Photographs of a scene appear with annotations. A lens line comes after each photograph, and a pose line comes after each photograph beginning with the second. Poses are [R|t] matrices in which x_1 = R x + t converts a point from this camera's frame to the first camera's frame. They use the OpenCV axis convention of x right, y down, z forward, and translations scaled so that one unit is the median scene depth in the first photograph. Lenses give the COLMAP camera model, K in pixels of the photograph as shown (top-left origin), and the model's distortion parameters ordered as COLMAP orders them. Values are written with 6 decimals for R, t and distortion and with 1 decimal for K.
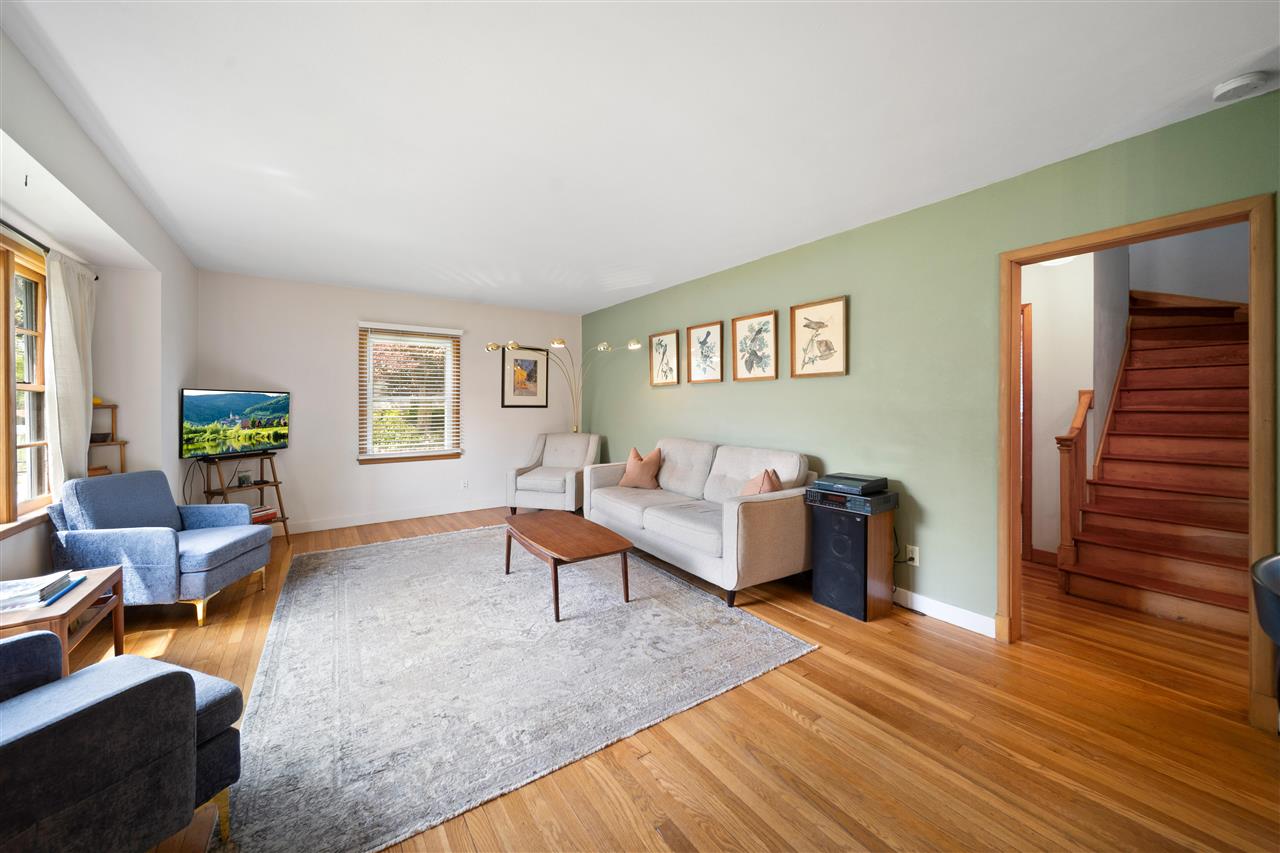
lens RADIAL K [[461.1, 0, 634.2], [0, 461.1, 406.2], [0, 0, 1]] dist [-0.000840, -0.001312]
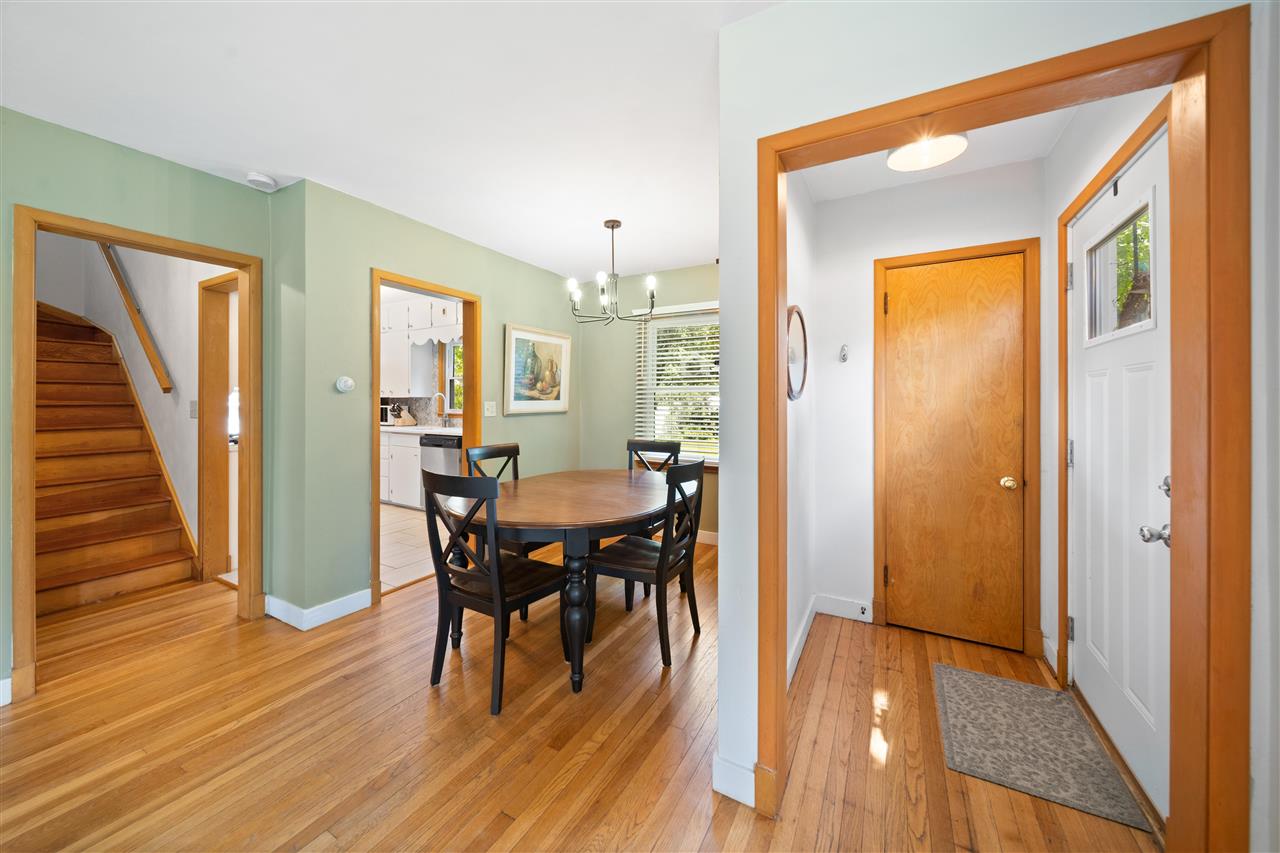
lens RADIAL K [[461.1, 0, 625.9], [0, 461.1, 401.1], [0, 0, 1]] dist [-0.000840, -0.001312]
pose [[-0.426856, -0.004430, 0.904309, -0.239211], [0.000086, 0.999988, 0.004940, -0.002301], [-0.904320, 0.002187, -0.426851, 0.274784]]
